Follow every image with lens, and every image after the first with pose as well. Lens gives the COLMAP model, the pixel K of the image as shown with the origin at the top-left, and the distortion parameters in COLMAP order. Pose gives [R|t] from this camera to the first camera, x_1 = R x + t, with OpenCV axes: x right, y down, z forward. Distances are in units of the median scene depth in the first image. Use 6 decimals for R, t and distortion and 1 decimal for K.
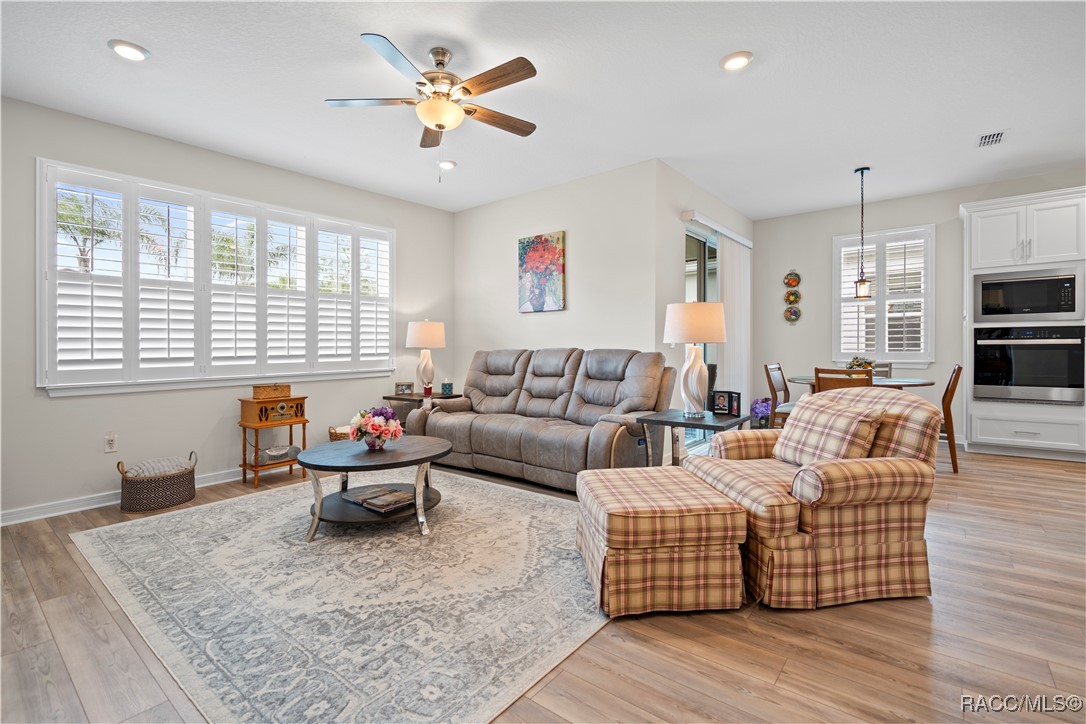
lens RADIAL K [[493.5, 0, 540.9], [0, 493.5, 352.7], [0, 0, 1]] dist [-0.002408, 0.000578]
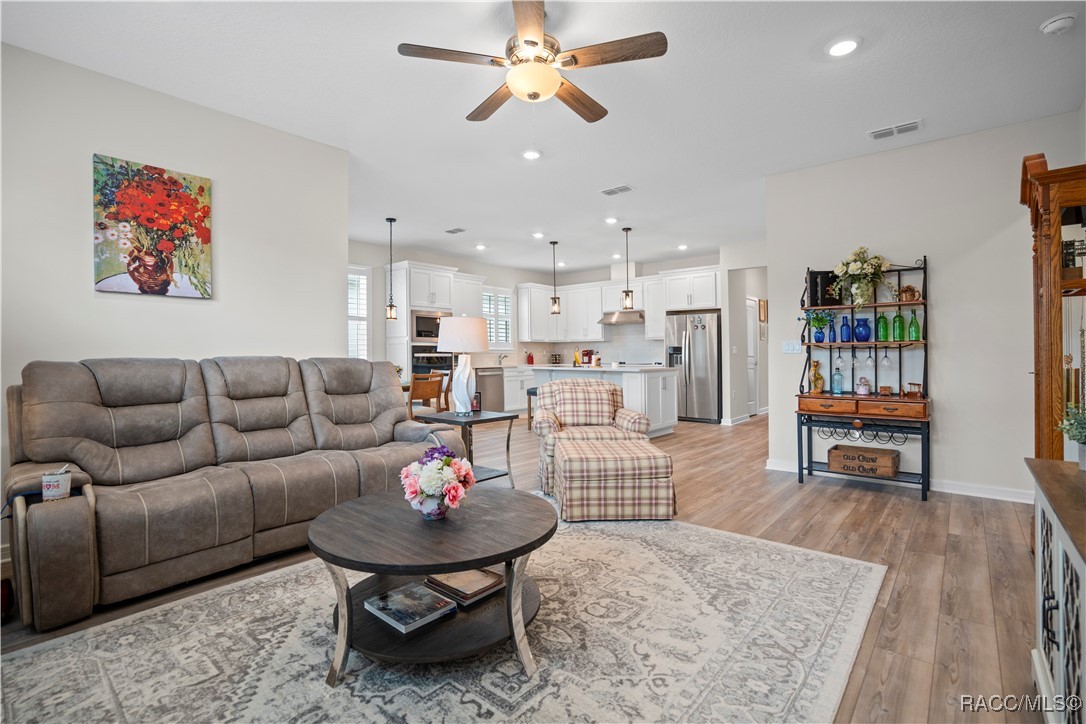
lens RADIAL K [[500.0, 0, 543.1], [0, 500.0, 360.3], [0, 0, 1]] dist [-0.071472, 0.036381]
pose [[0.032020, 0.000786, 0.999487, -0.663580], [0.013334, 0.999910, -0.001214, 0.002956], [-0.999398, 0.013366, 0.032007, 0.598674]]
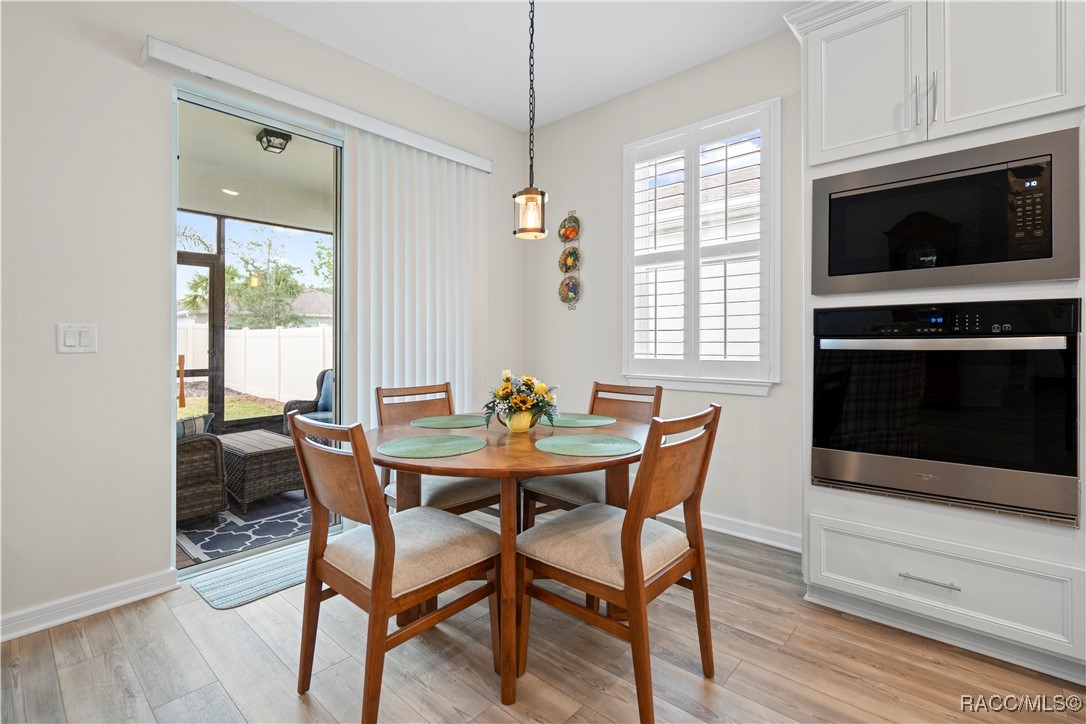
lens RADIAL K [[495.3, 0, 542.9], [0, 495.3, 339.6], [0, 0, 1]] dist [-0.001779, 0.000506]
pose [[0.998785, 0.006638, -0.048841, 0.717893], [-0.007362, 0.999865, -0.014658, -0.017376], [0.048737, 0.015000, 0.998699, 0.613396]]
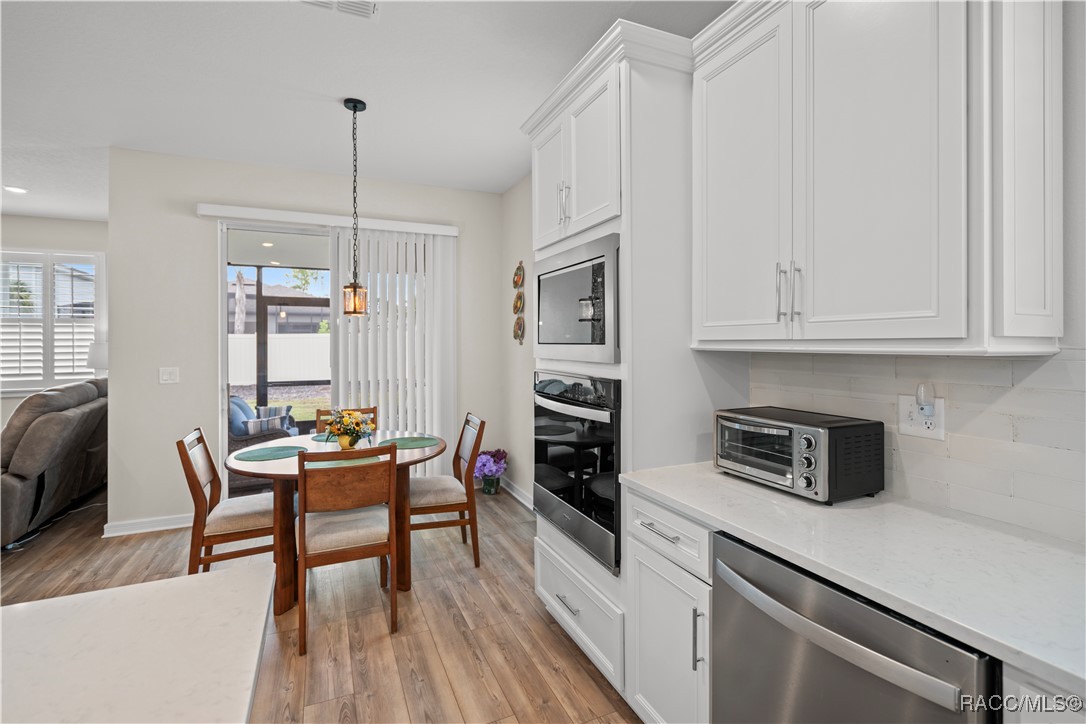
lens RADIAL K [[495.3, 0, 542.9], [0, 495.3, 339.6], [0, 0, 1]] dist [-0.001779, 0.000506]
pose [[0.892585, 0.005367, -0.450847, 1.192127], [-0.010290, 0.999911, -0.008469, -0.080834], [0.450761, 0.012198, 0.892561, 0.588651]]
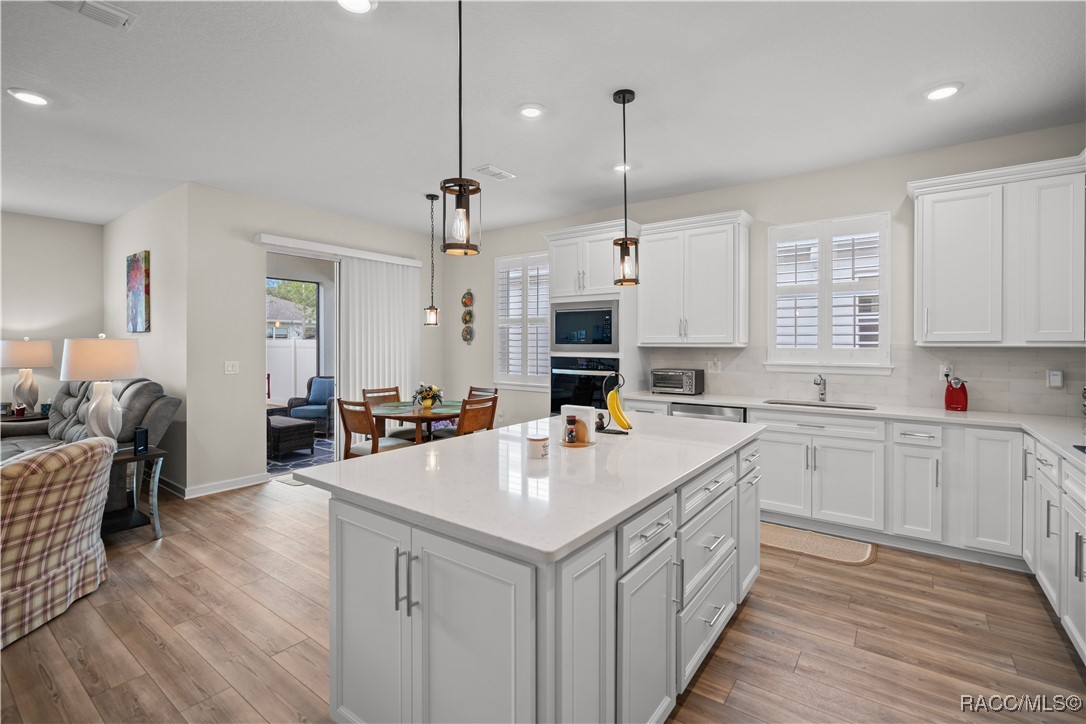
lens RADIAL K [[493.5, 0, 540.9], [0, 493.5, 352.7], [0, 0, 1]] dist [-0.002408, 0.000578]
pose [[0.998999, 0.012712, 0.042899, 0.871430], [-0.013040, 0.999888, 0.007363, -0.069369], [-0.042800, -0.007915, 0.999052, -0.006779]]
